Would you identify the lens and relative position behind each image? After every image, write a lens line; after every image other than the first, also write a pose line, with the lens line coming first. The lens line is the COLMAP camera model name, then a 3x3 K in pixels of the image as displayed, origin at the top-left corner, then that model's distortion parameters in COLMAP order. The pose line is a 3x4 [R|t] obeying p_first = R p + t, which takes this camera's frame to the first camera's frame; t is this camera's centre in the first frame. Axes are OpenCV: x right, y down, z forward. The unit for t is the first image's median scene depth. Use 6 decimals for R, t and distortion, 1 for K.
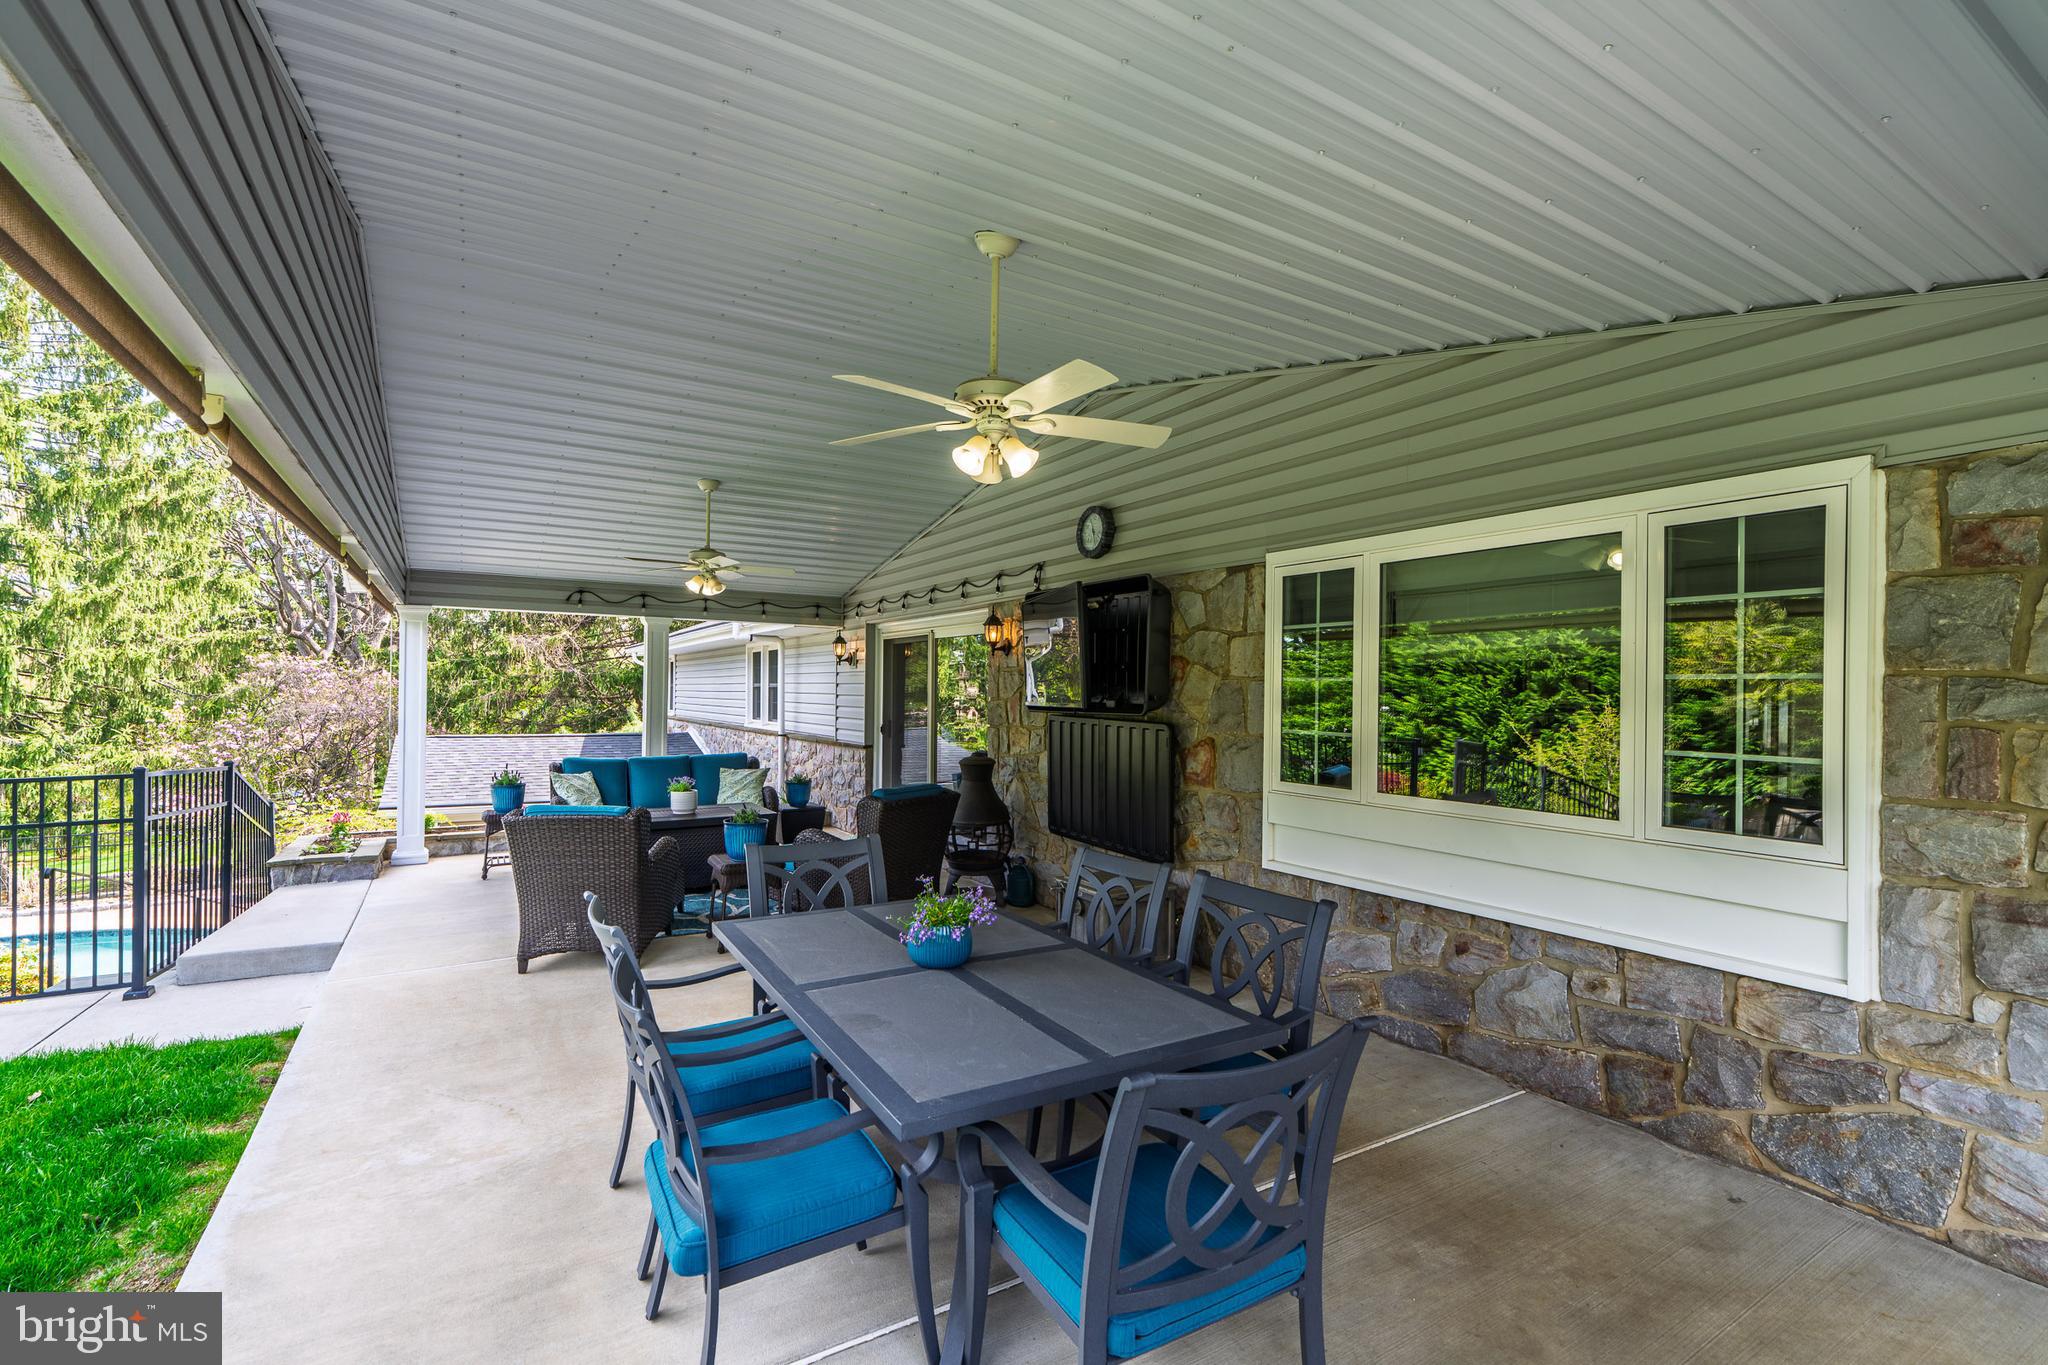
lens RADIAL K [[922.5, 0, 1021.1], [0, 922.5, 697.6], [0, 0, 1]] dist [-0.007956, 0.002918]
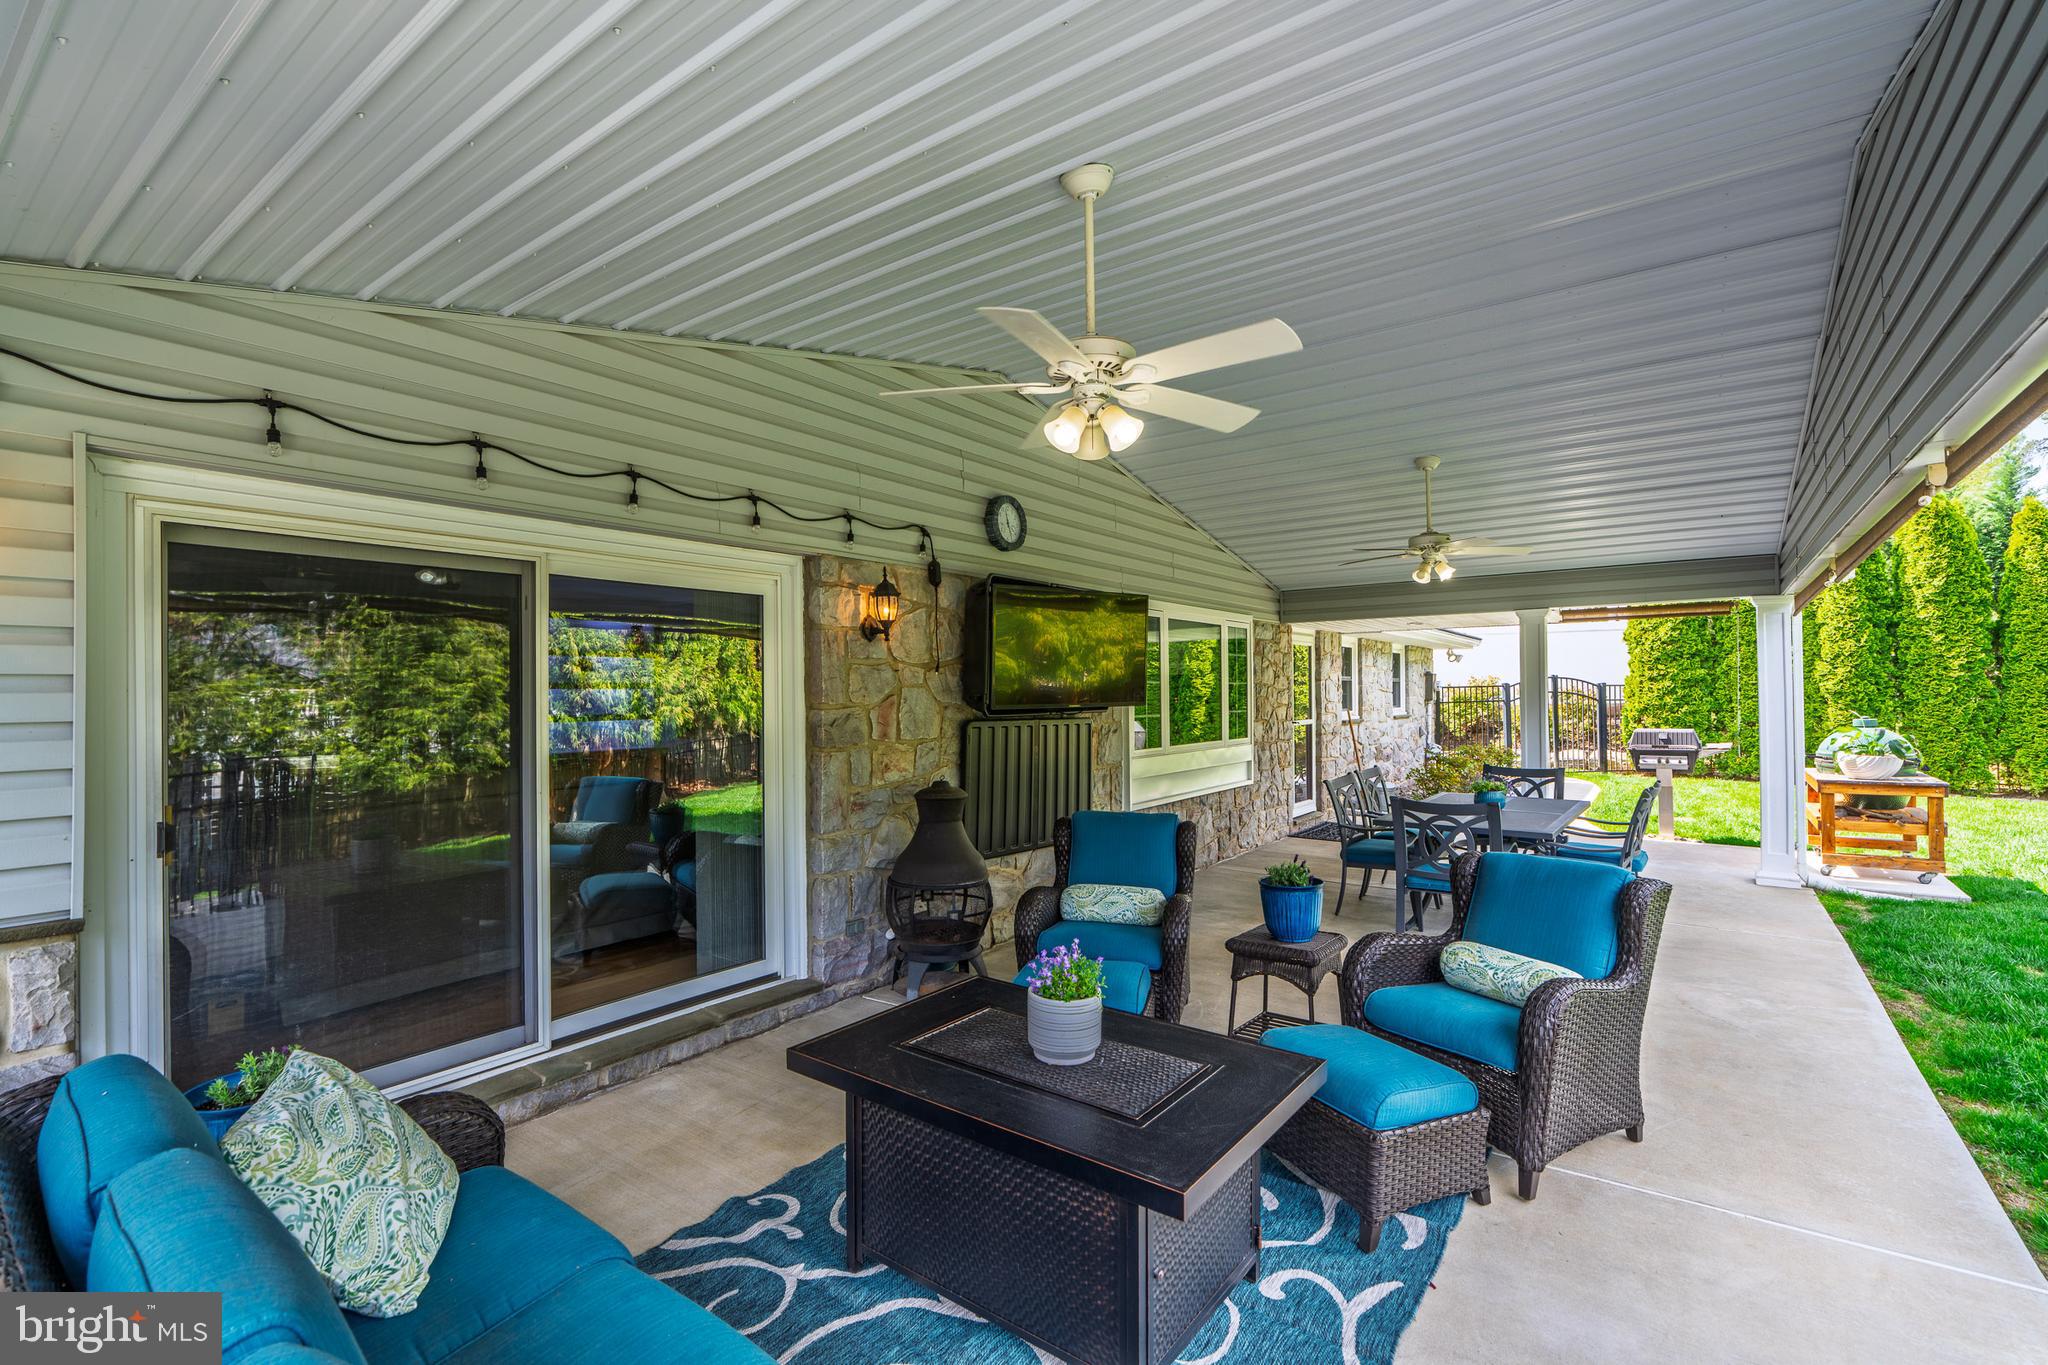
lens RADIAL K [[922.5, 0, 1026.5], [0, 922.5, 686.4], [0, 0, 1]] dist [-0.007956, 0.002918]
pose [[-0.388333, 0.002532, 0.921516, -0.802954], [0.013307, 0.999907, 0.002861, -0.015096], [-0.921423, 0.013374, -0.388331, 1.357592]]
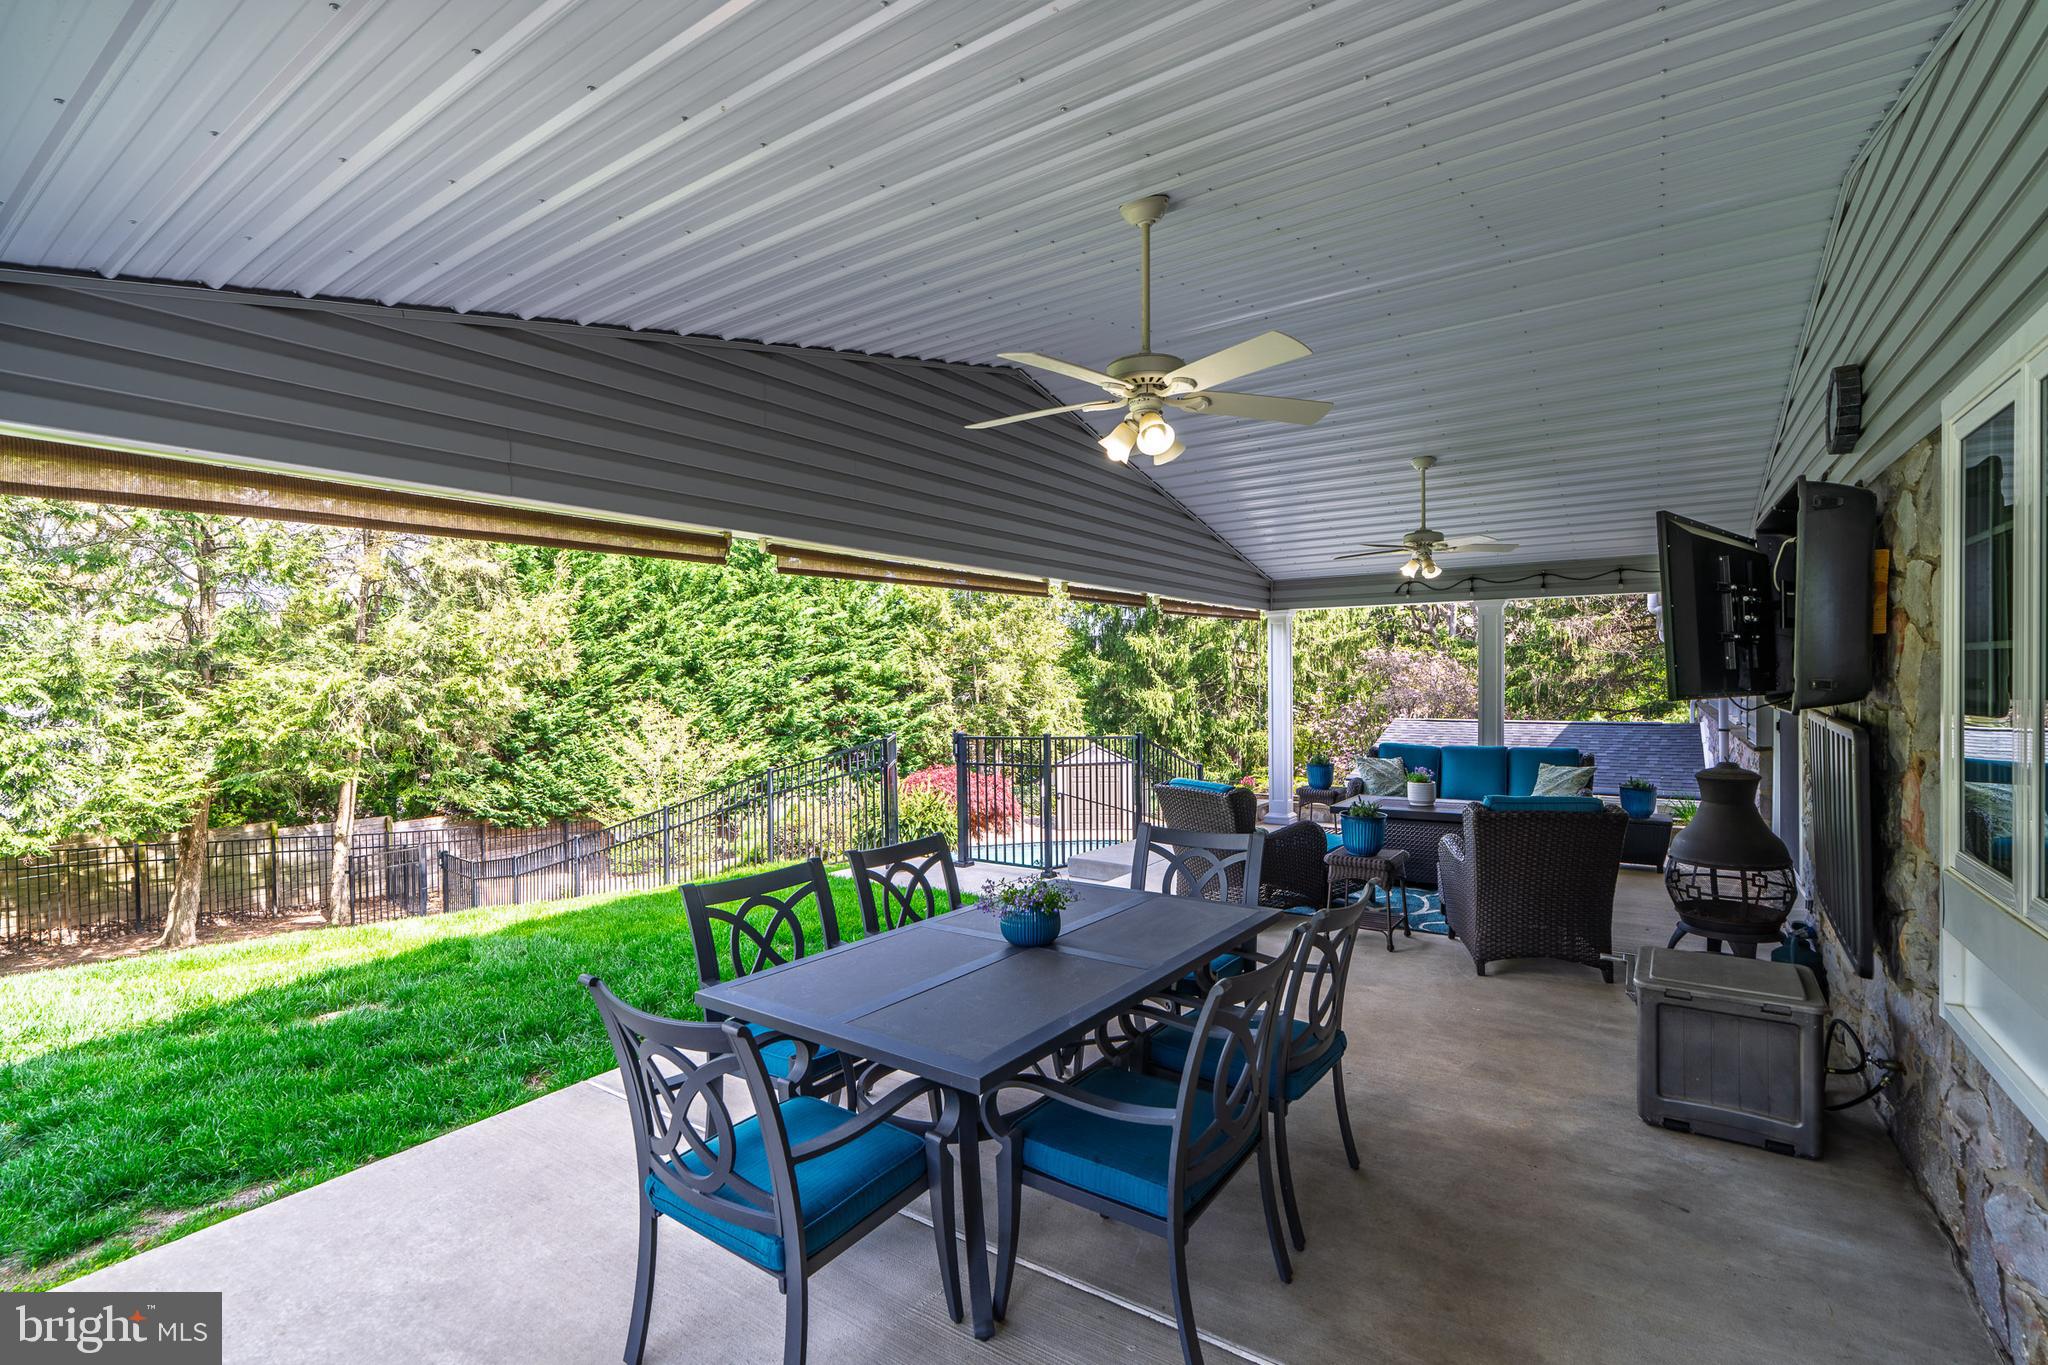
lens RADIAL K [[922.5, 0, 1014.7], [0, 922.5, 681.0], [0, 0, 1]] dist [-0.007956, 0.002918]
pose [[0.411617, -0.012444, -0.911272, 0.405326], [0.012928, 0.999886, -0.007815, -0.003438], [0.911265, -0.008564, 0.411731, 0.250059]]
